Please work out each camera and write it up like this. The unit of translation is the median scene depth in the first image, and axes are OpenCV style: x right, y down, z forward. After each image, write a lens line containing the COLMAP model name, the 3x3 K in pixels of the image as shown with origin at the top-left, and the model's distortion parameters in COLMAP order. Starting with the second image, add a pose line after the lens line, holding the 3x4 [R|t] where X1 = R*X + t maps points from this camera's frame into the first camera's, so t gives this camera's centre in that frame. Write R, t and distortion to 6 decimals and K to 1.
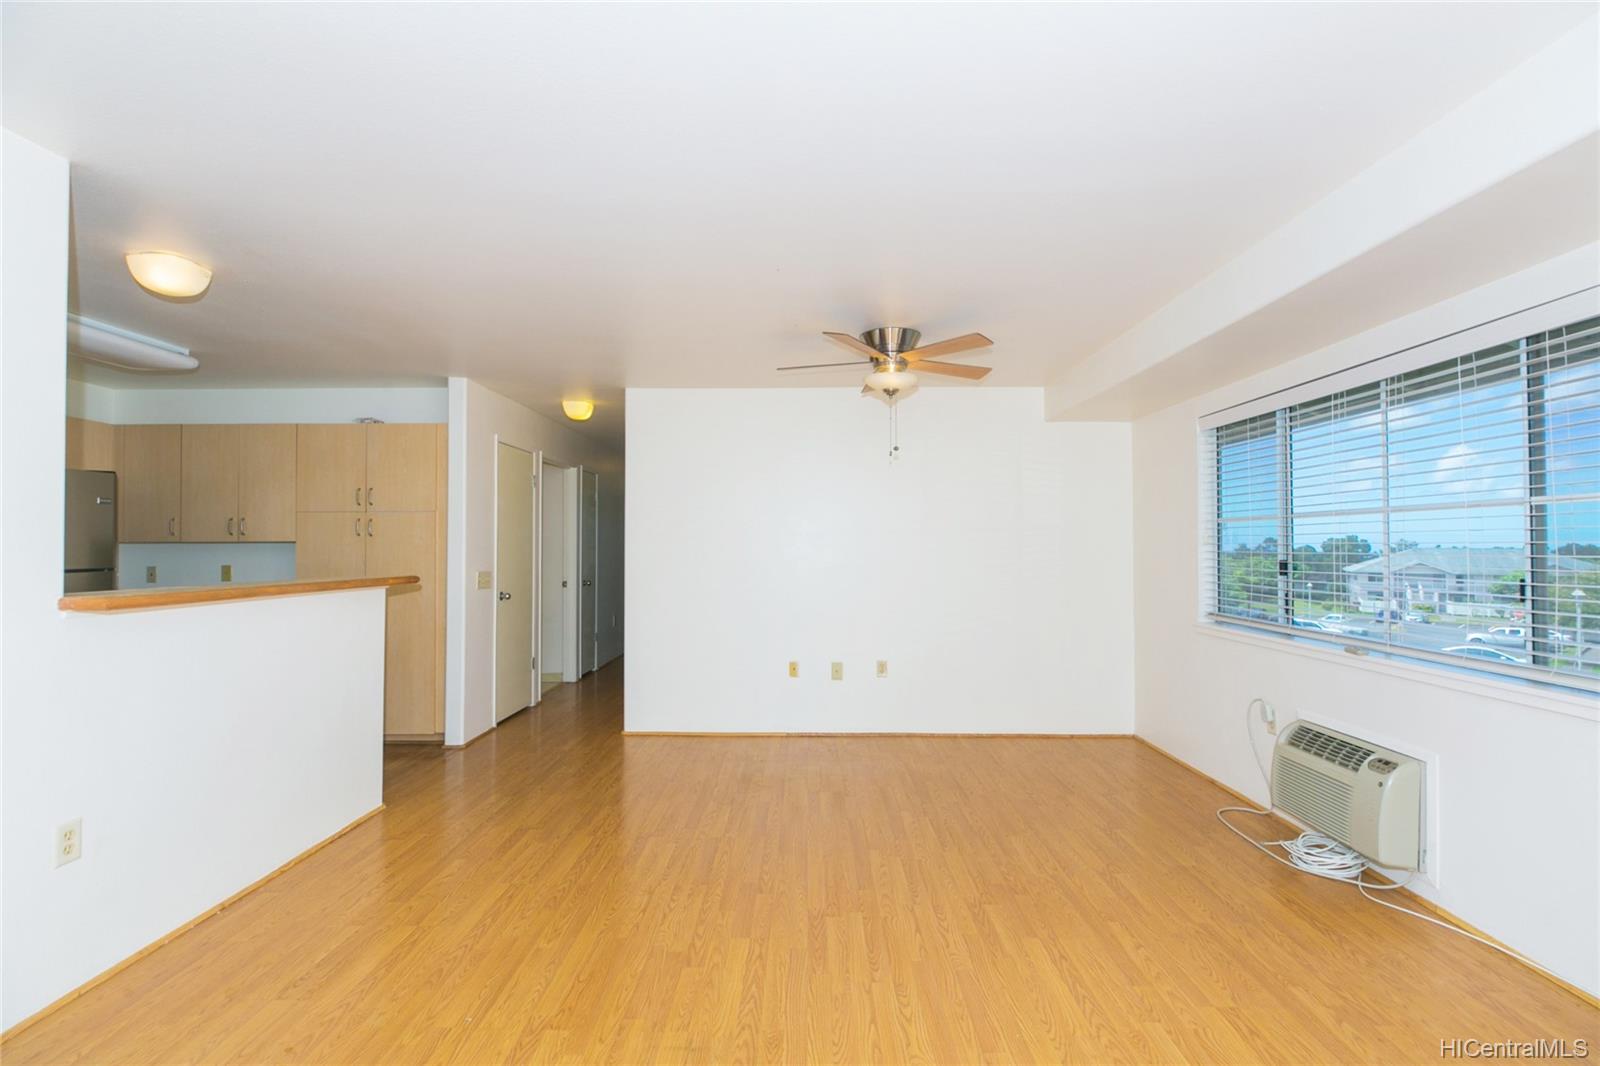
lens RADIAL K [[713.5, 0, 803.3], [0, 713.5, 534.1], [0, 0, 1]] dist [0.000172, -0.000762]
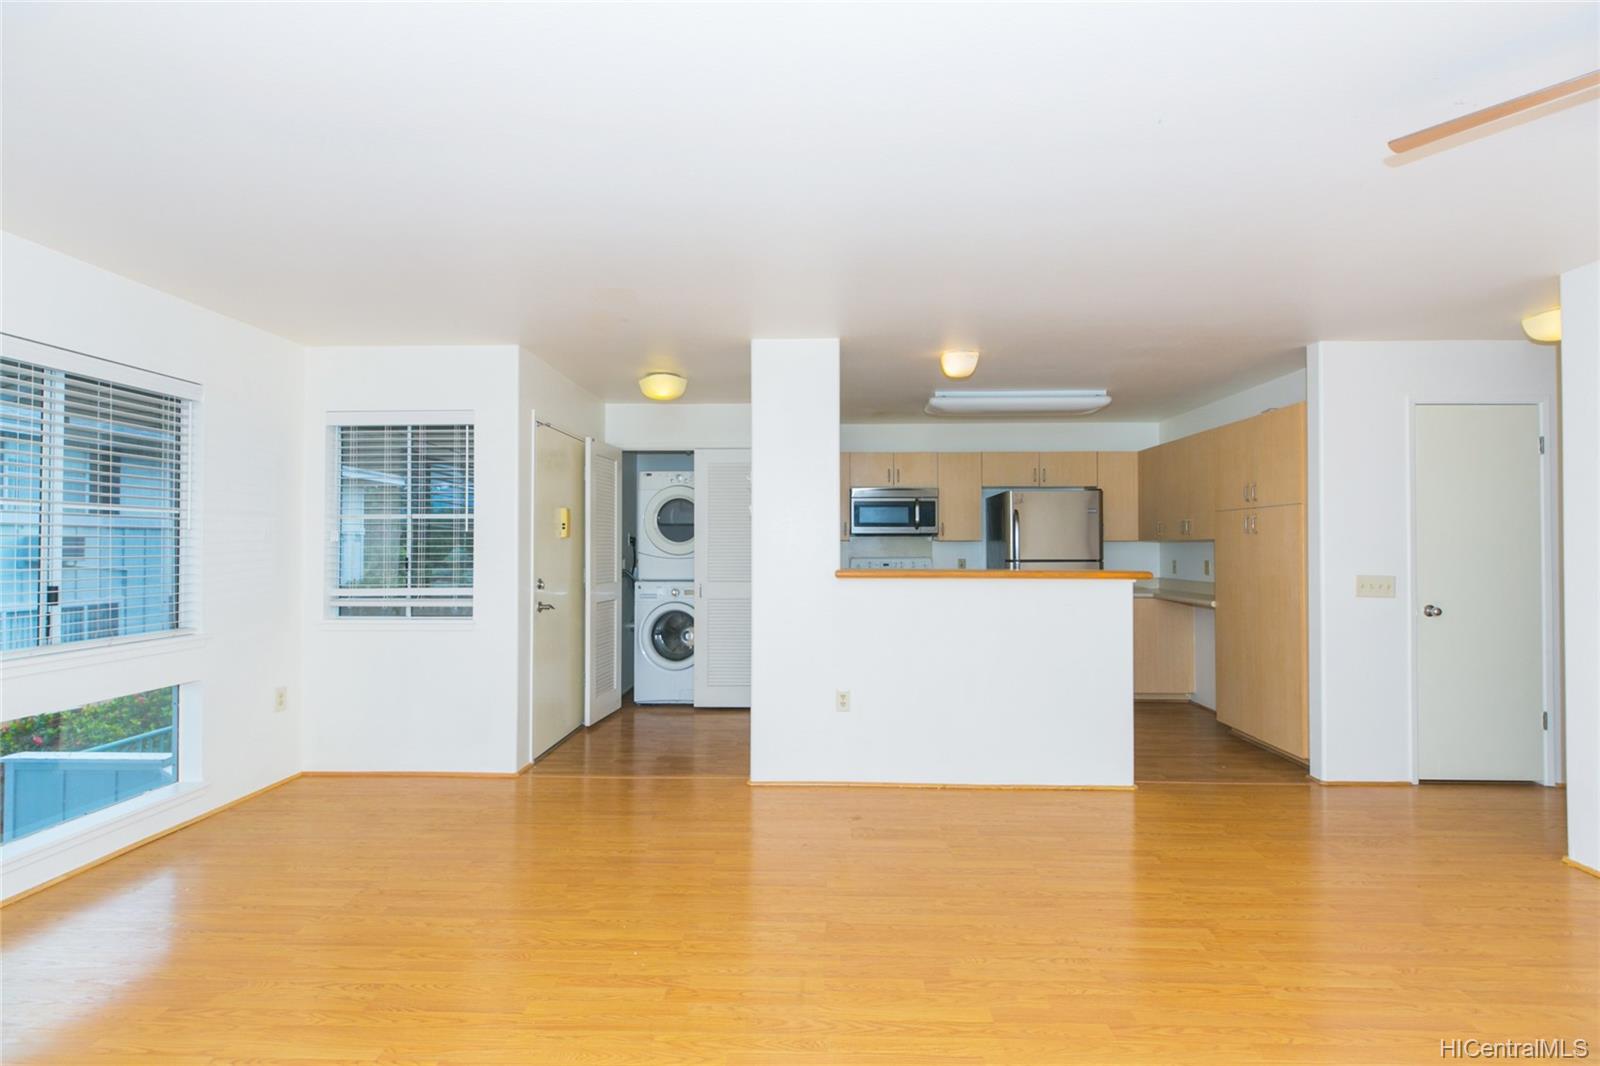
lens RADIAL K [[736.0, 0, 815.3], [0, 736.0, 527.7], [0, 0, 1]] dist [0.015346, -0.000277]
pose [[-0.010922, -0.022735, -0.999682, 0.676859], [0.016373, 0.999603, -0.022912, 0.015021], [0.999806, -0.016618, -0.010545, 0.699914]]
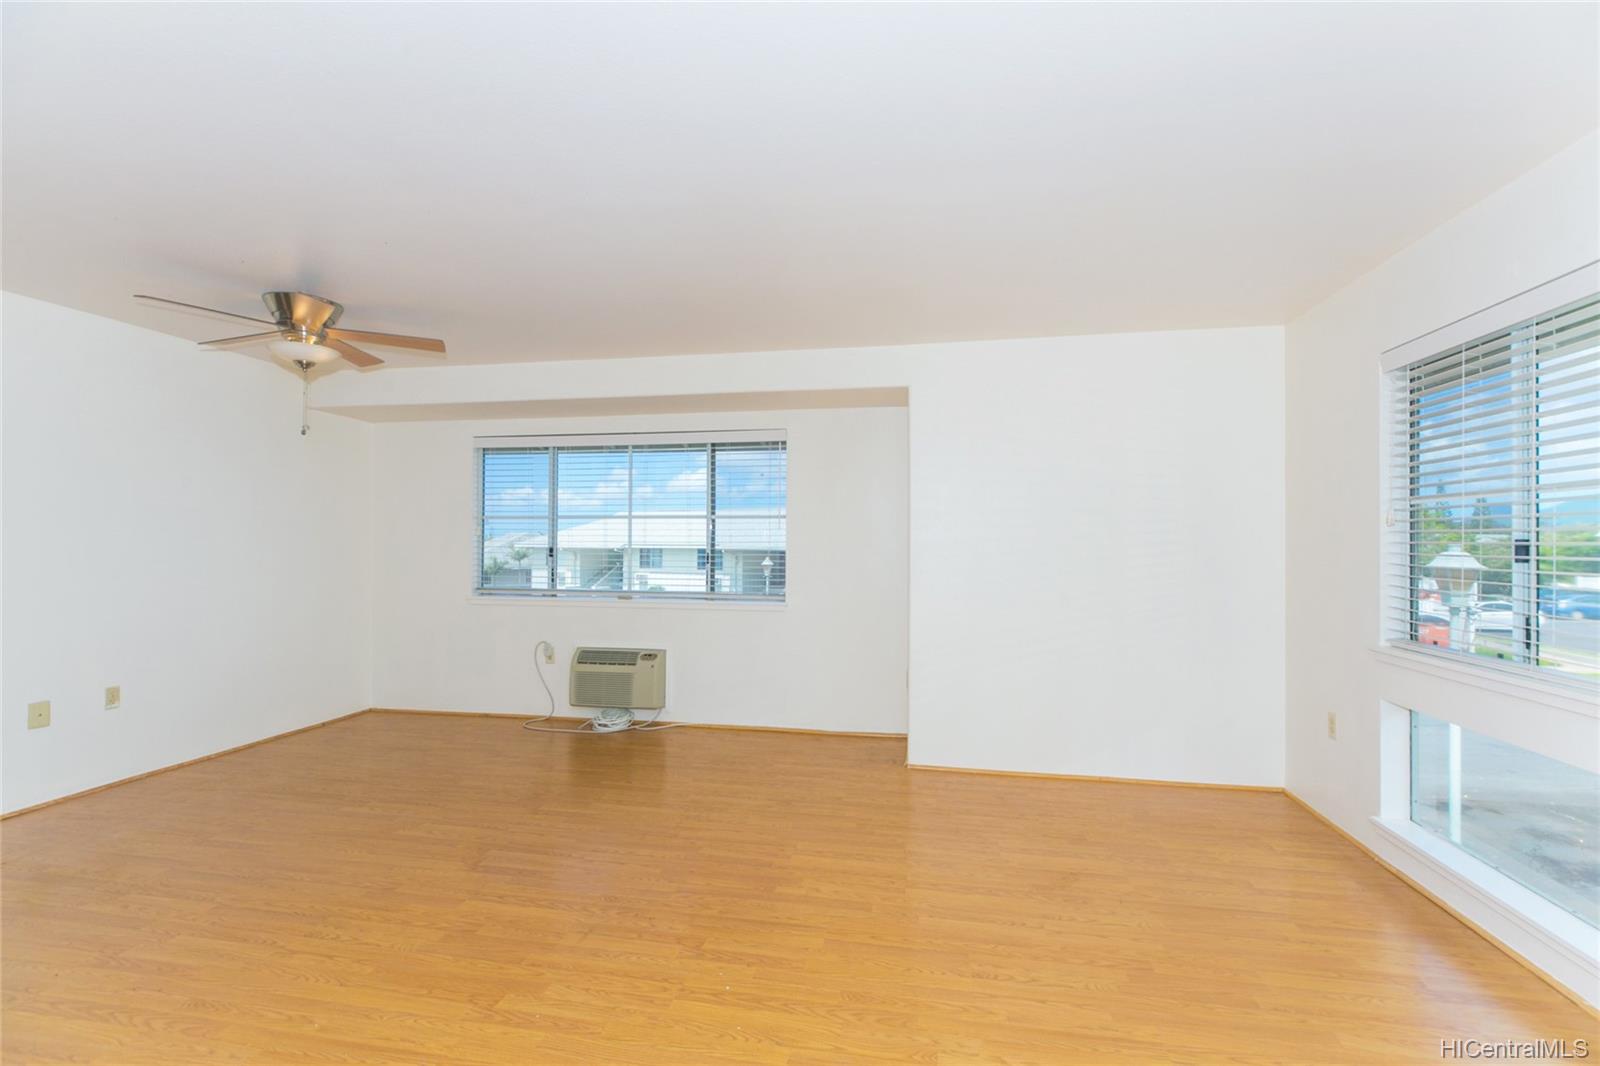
lens RADIAL K [[713.5, 0, 803.3], [0, 713.5, 534.1], [0, 0, 1]] dist [0.000172, -0.000762]
pose [[0.183924, 0.012003, 0.982867, -0.892838], [-0.020831, 0.999748, -0.008311, 0.015239], [-0.982720, -0.018946, 0.184128, 0.274140]]
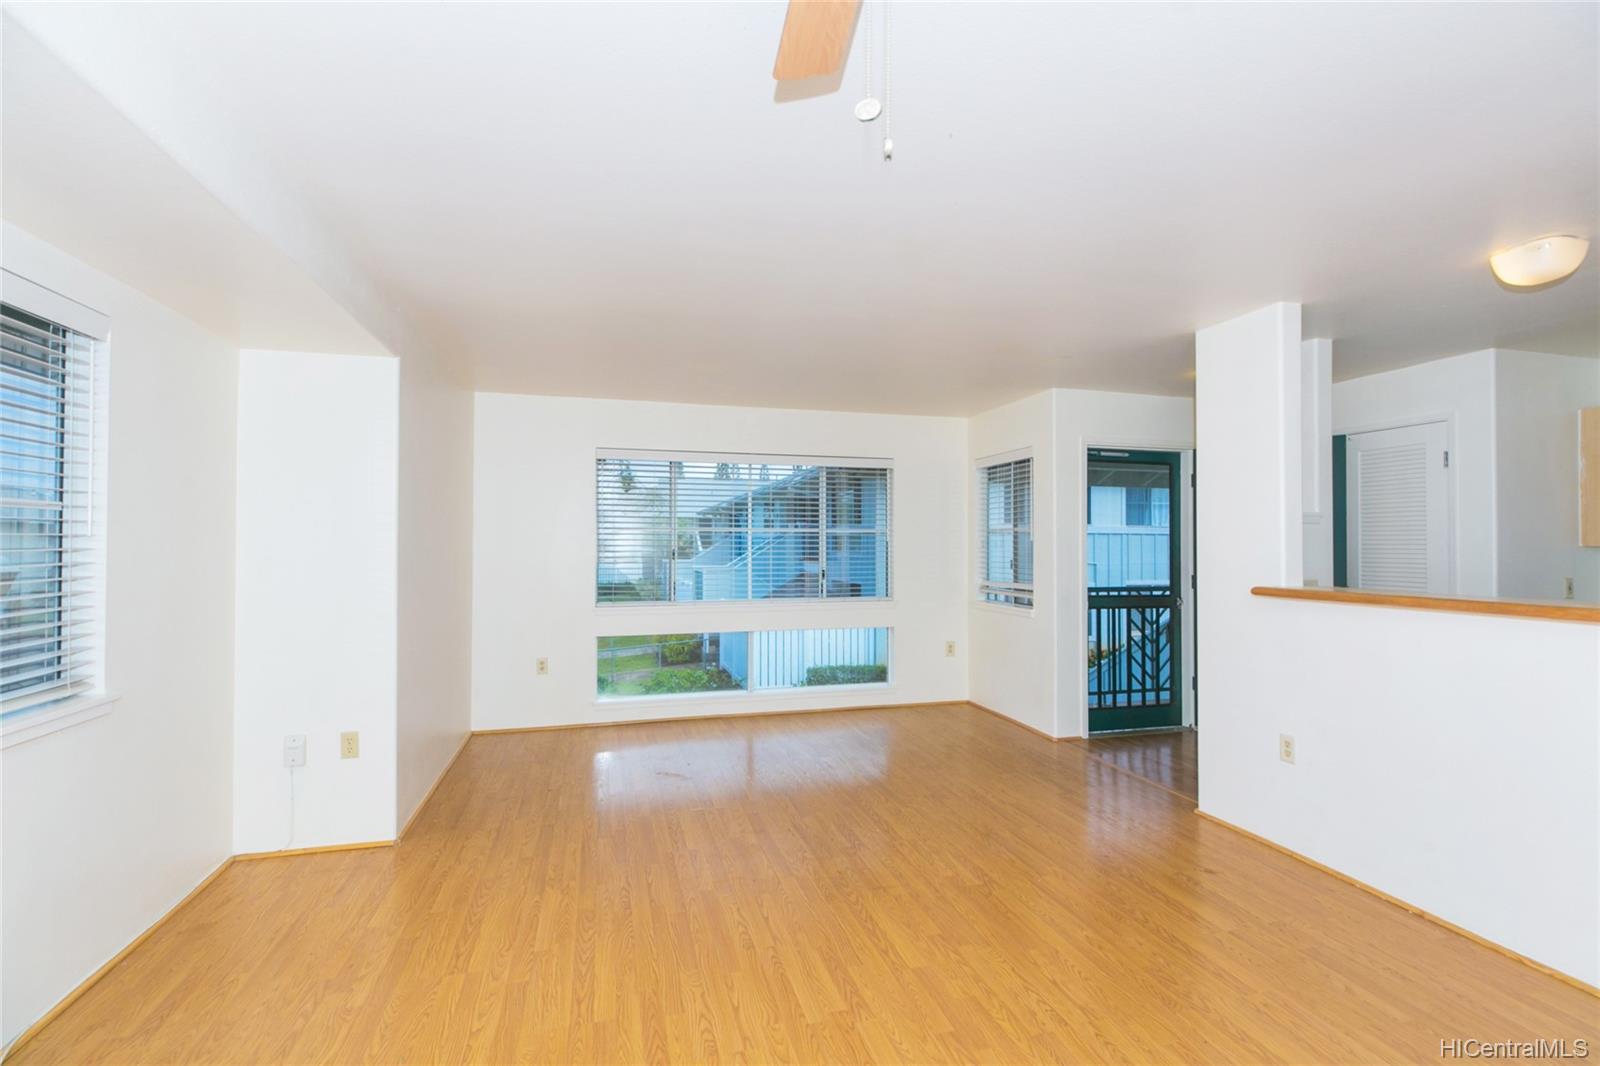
lens RADIAL K [[731.4, 0, 795.5], [0, 731.4, 538.3], [0, 0, 1]] dist [0.003257, -0.000028]
pose [[-0.964197, -0.003645, -0.265161, 0.285639], [0.002958, 0.999695, -0.024500, 0.015650], [0.265170, -0.024408, -0.963893, 1.642462]]
